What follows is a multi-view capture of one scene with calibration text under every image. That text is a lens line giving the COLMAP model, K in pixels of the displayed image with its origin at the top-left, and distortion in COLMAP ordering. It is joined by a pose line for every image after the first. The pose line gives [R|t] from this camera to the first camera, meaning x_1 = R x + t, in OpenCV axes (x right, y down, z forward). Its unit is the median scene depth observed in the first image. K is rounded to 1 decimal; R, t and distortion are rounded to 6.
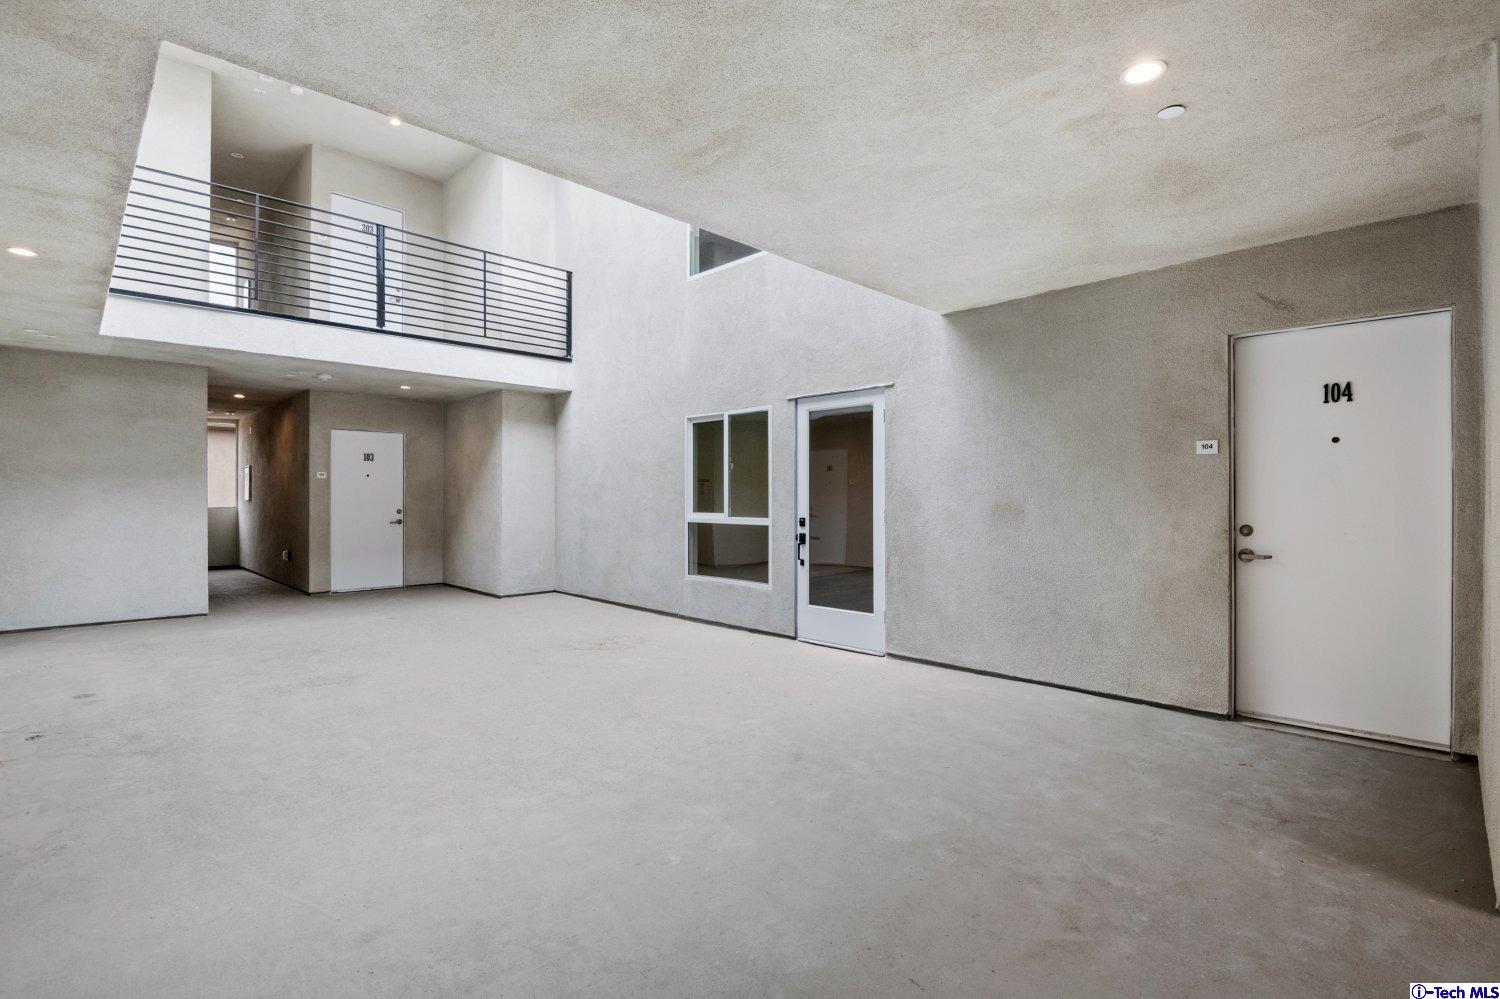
lens RADIAL K [[705.4, 0, 765.0], [0, 705.4, 497.4], [0, 0, 1]] dist [-0.001397, -0.005985]
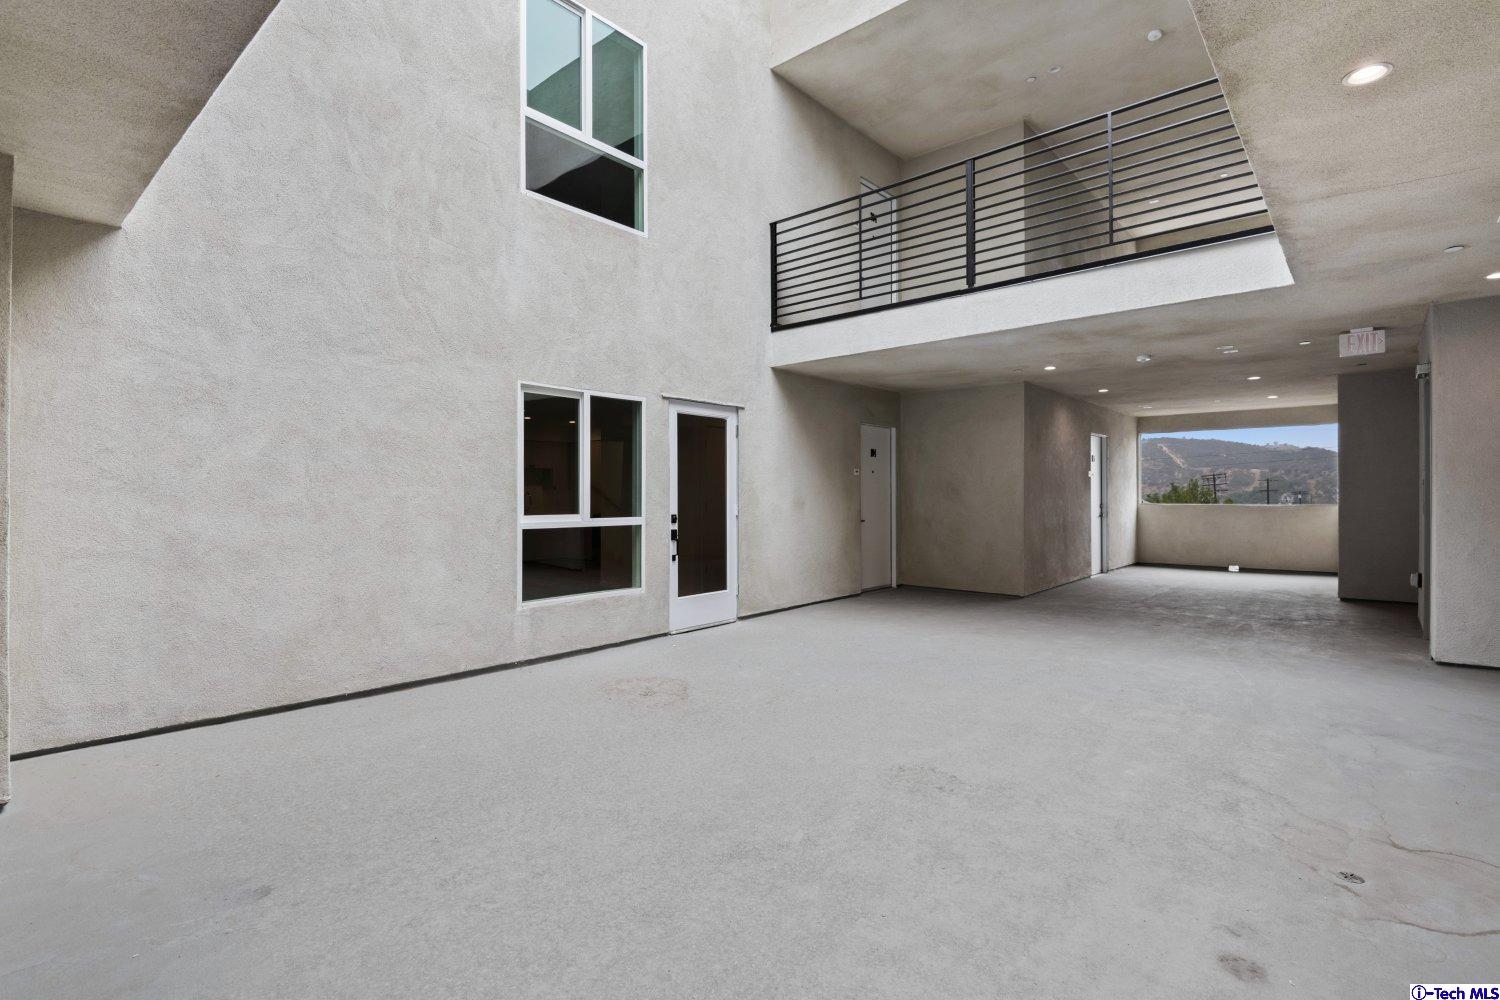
lens RADIAL K [[705.4, 0, 761.1], [0, 705.4, 497.6], [0, 0, 1]] dist [-0.001397, -0.005985]
pose [[-0.072181, -0.000548, 0.997391, -0.976992], [0.001872, 0.999998, 0.000685, 0.003549], [-0.997390, 0.001917, -0.072180, 0.939670]]
